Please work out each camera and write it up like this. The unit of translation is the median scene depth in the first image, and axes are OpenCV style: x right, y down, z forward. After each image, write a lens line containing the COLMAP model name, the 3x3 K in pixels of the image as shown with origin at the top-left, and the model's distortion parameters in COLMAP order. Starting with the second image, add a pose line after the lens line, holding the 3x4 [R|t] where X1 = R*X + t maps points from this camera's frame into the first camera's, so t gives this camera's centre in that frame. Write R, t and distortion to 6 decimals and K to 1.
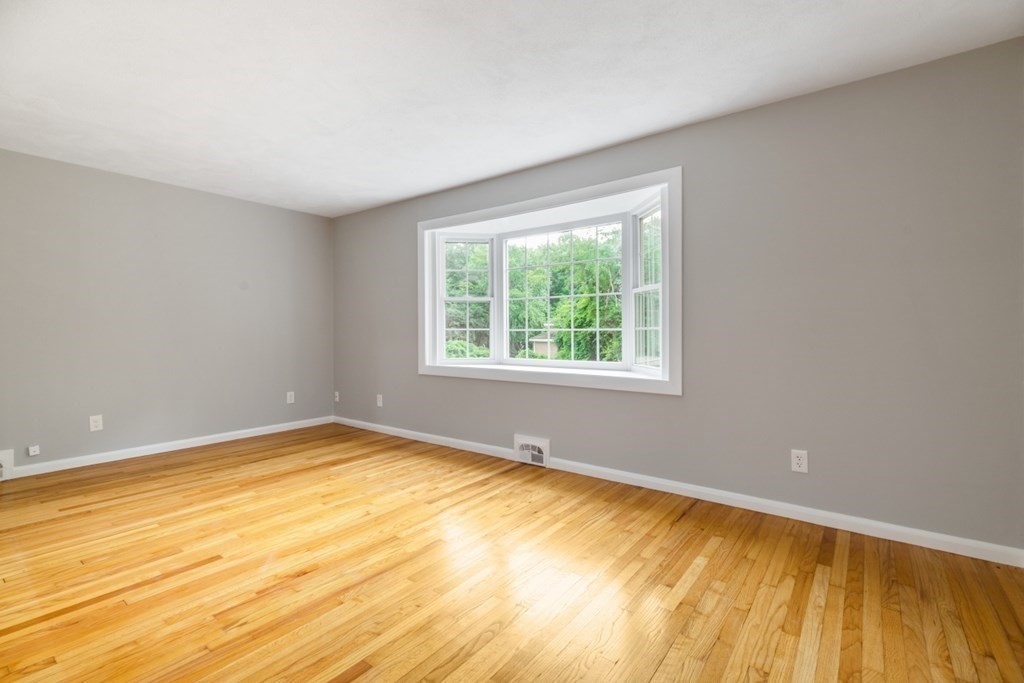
lens RADIAL K [[468.3, 0, 510.7], [0, 468.3, 324.1], [0, 0, 1]] dist [0.004603, 0.000422]
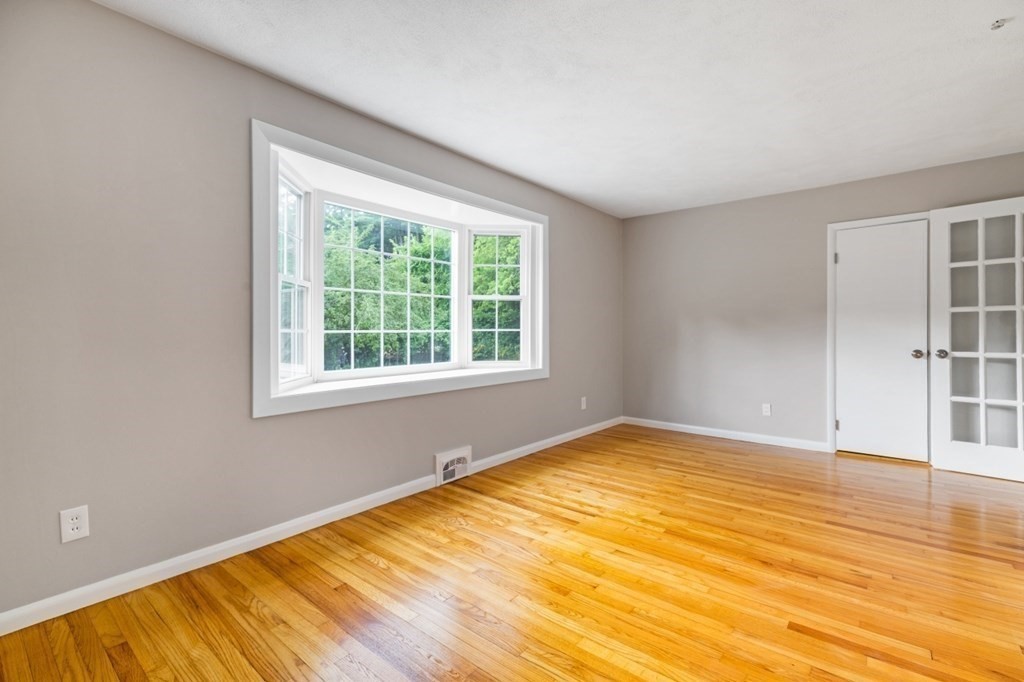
lens RADIAL K [[463.8, 0, 507.9], [0, 463.8, 329.7], [0, 0, 1]] dist [0.005776, -0.000198]
pose [[0.028809, 0.011331, 0.999521, -0.960403], [-0.010176, 0.999887, -0.011041, 0.021529], [-0.999533, -0.009853, 0.028921, 0.994124]]
